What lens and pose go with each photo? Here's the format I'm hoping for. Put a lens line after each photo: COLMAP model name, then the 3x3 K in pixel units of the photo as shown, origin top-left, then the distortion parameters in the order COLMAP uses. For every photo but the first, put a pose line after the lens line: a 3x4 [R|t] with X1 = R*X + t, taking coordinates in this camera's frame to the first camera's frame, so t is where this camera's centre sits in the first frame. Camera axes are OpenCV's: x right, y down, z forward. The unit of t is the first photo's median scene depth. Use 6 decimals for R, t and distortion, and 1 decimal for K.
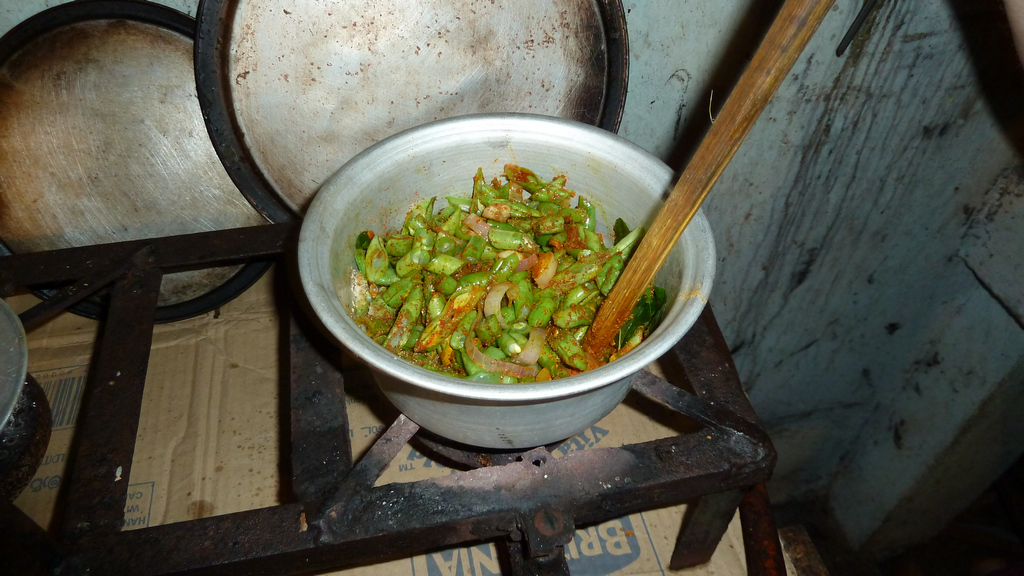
lens RADIAL K [[719.4, 0, 504.6], [0, 719.4, 285.2], [0, 0, 1]] dist [-0.036829, 0.006135]
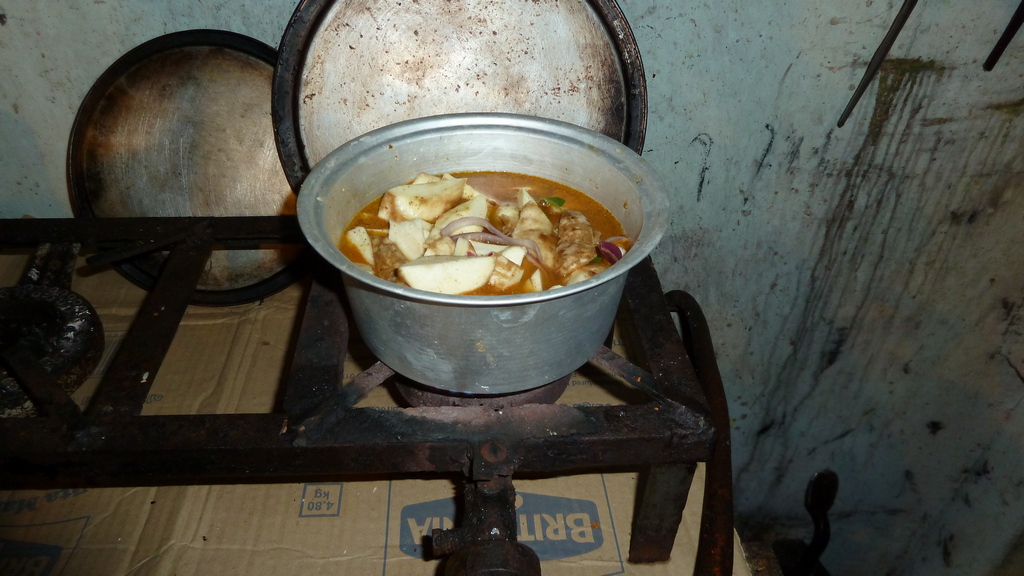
lens RADIAL K [[719.4, 0, 501.4], [0, 719.4, 277.6], [0, 0, 1]] dist [-0.036829, 0.006135]
pose [[0.989203, 0.089796, -0.115819, 0.086961], [-0.106789, 0.982898, -0.150026, 0.111312], [0.100367, 0.160774, 0.981875, -0.070287]]
